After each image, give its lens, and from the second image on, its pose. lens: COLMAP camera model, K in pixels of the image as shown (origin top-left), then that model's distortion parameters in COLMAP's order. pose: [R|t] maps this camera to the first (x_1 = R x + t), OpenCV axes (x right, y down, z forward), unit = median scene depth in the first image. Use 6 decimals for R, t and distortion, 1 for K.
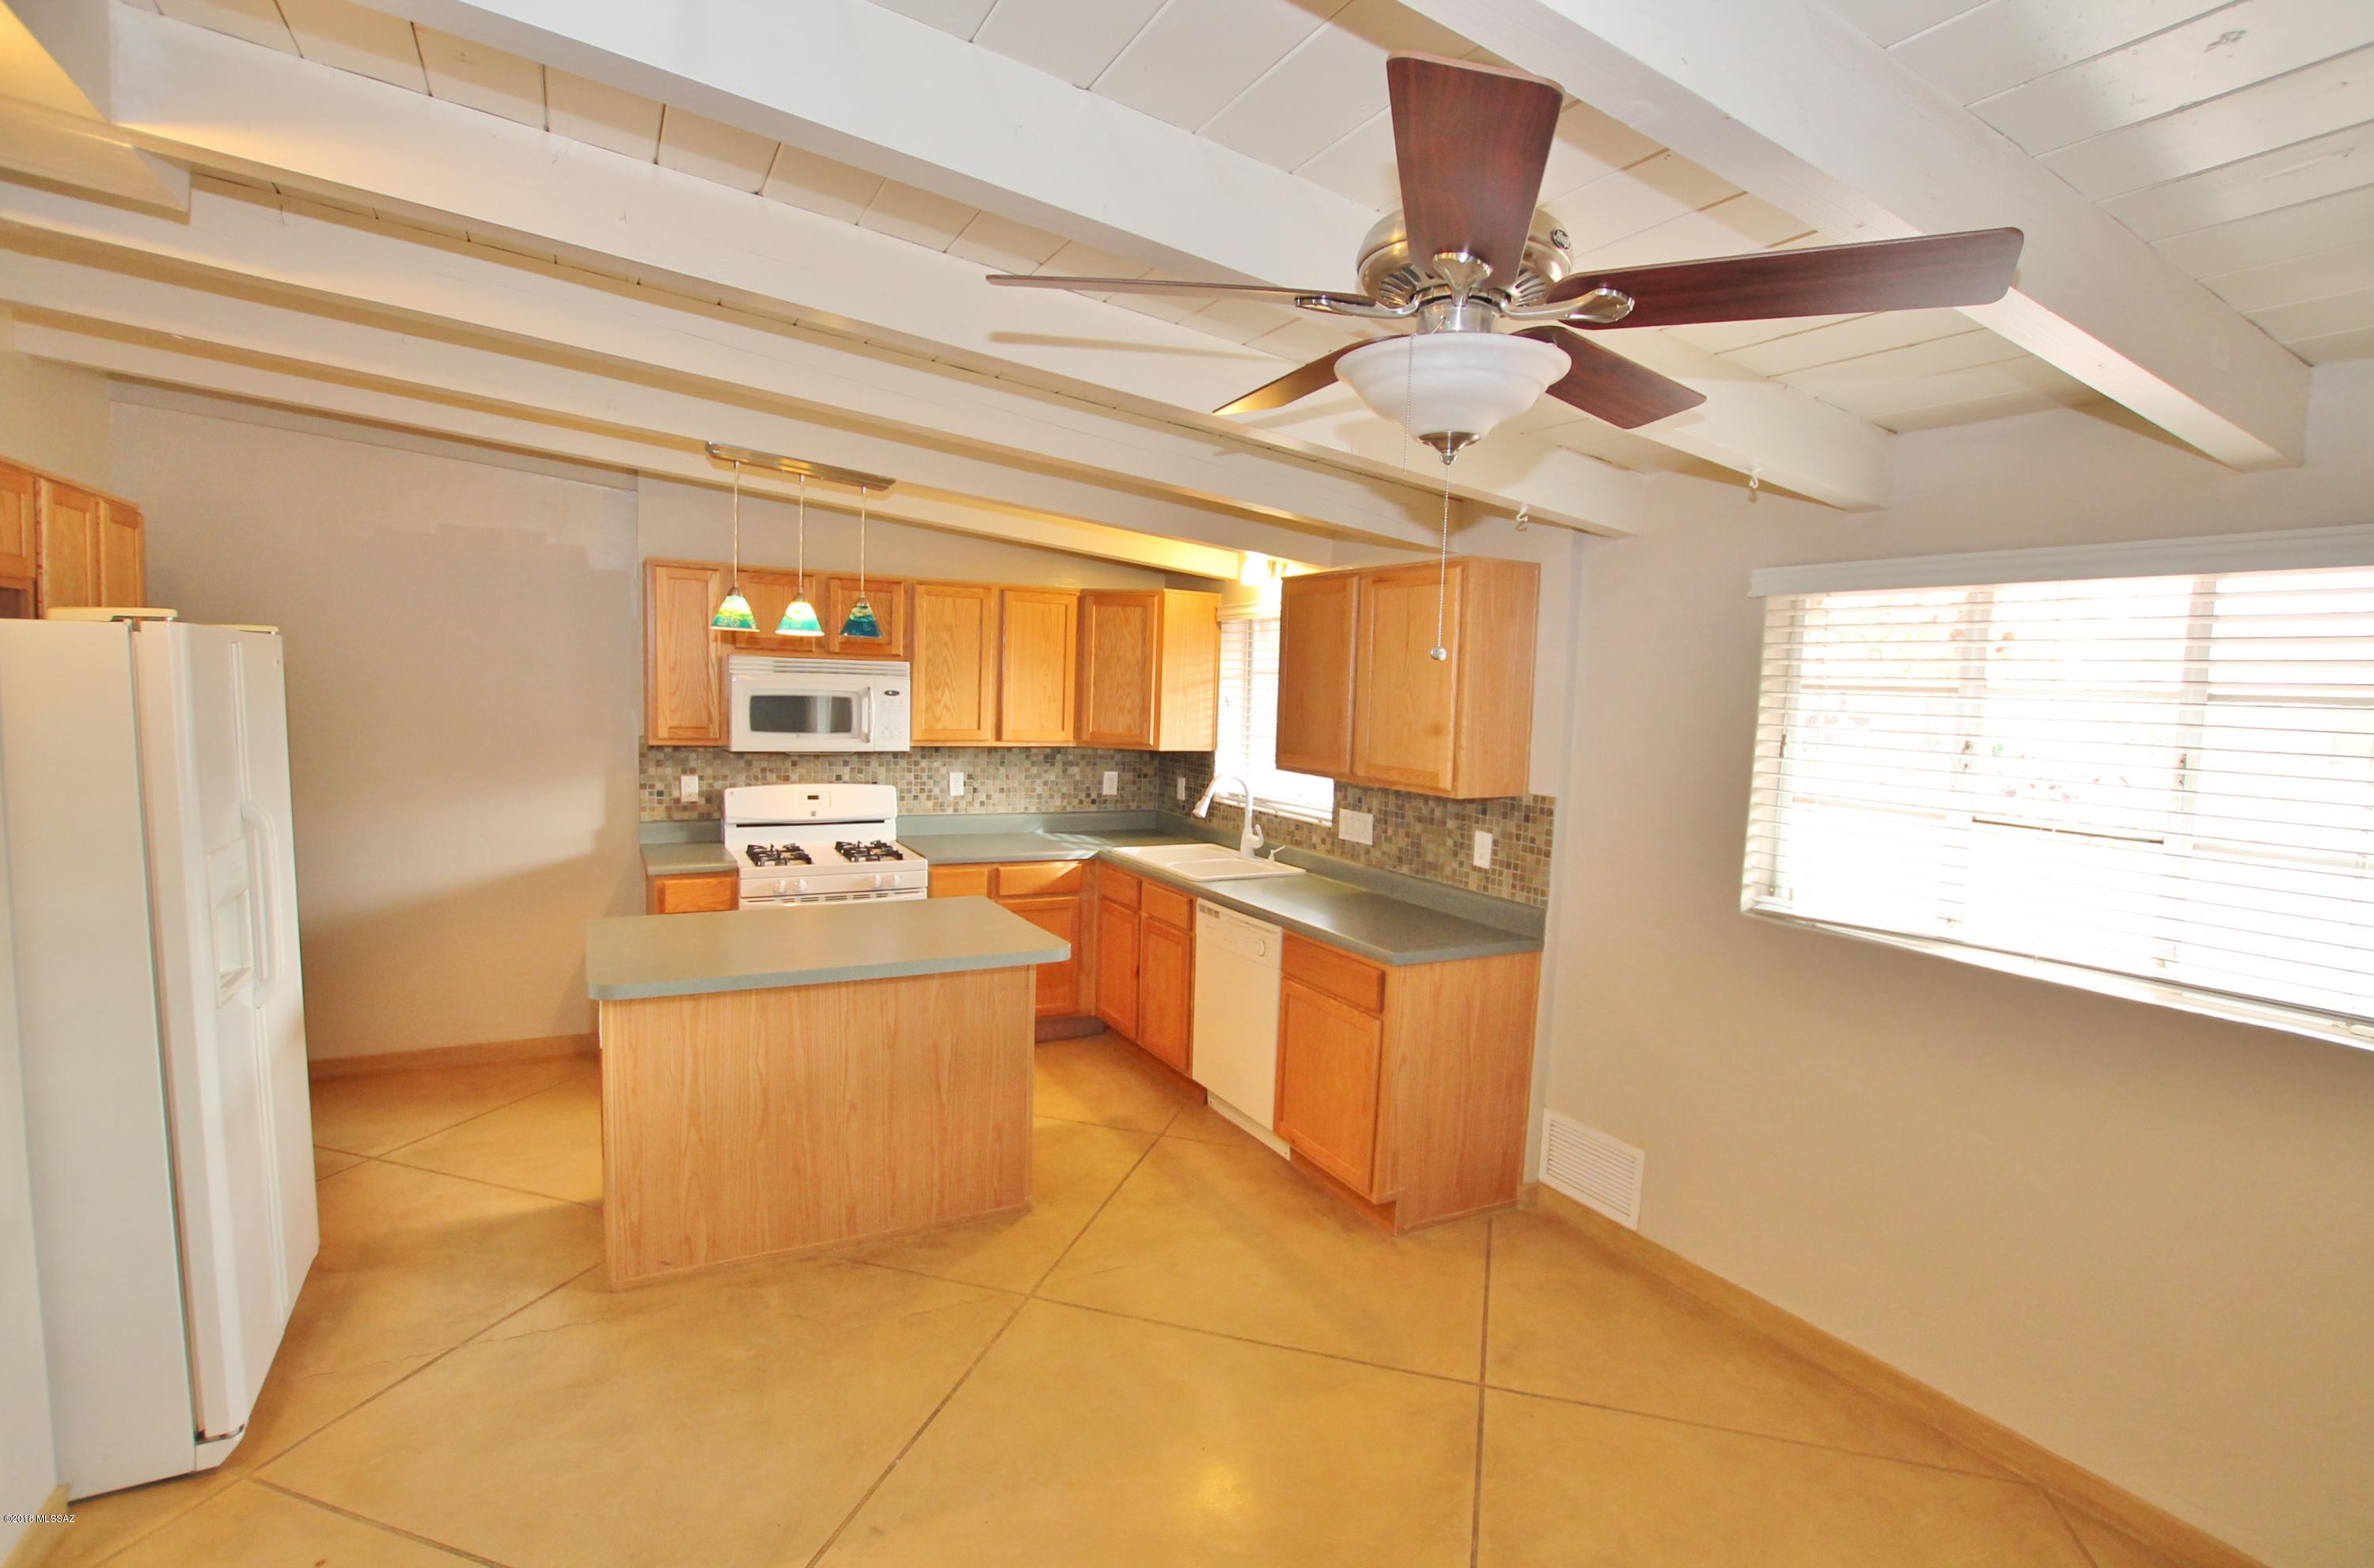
lens RADIAL K [[1117.5, 0, 1189.2], [0, 1117.5, 790.7], [0, 0, 1]] dist [-0.037653, 0.006737]
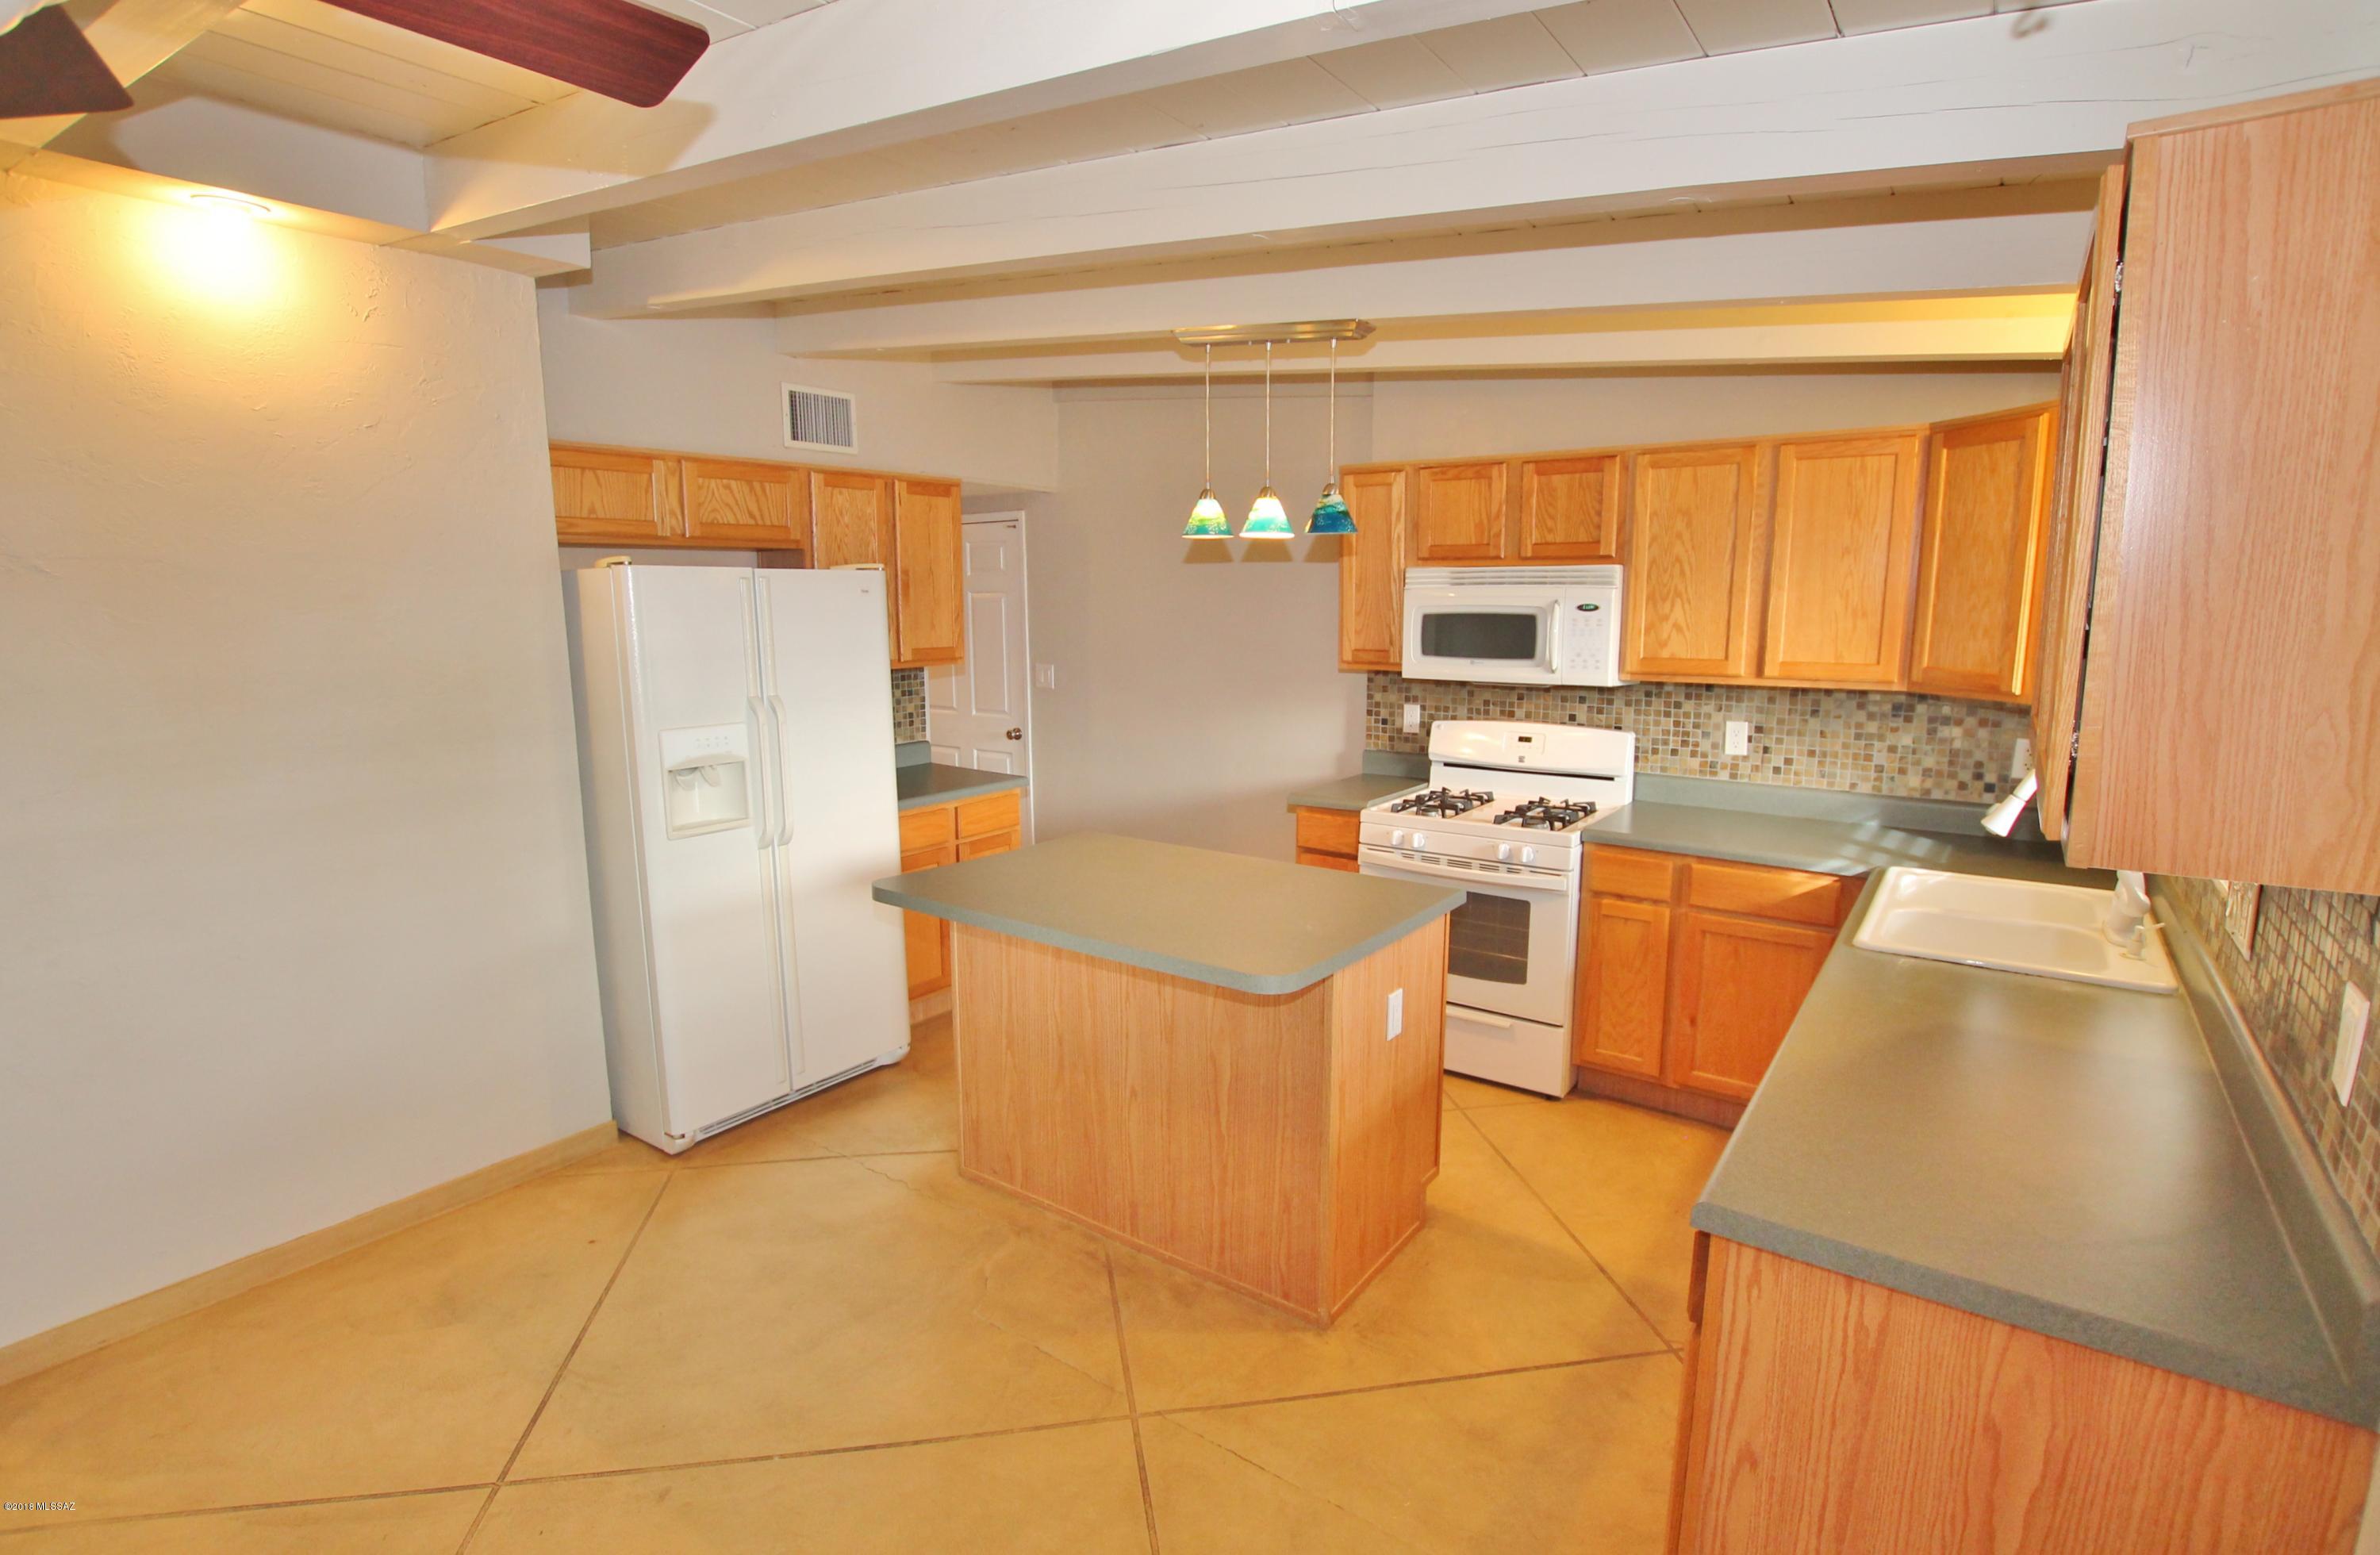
lens RADIAL K [[1130.7, 0, 1196.9], [0, 1130.7, 785.4], [0, 0, 1]] dist [-0.032335, 0.000289]
pose [[0.431294, 0.113819, -0.895003, 0.315273], [-0.065430, 0.993344, 0.094795, -0.024158], [0.899836, 0.017676, 0.435871, 0.445423]]
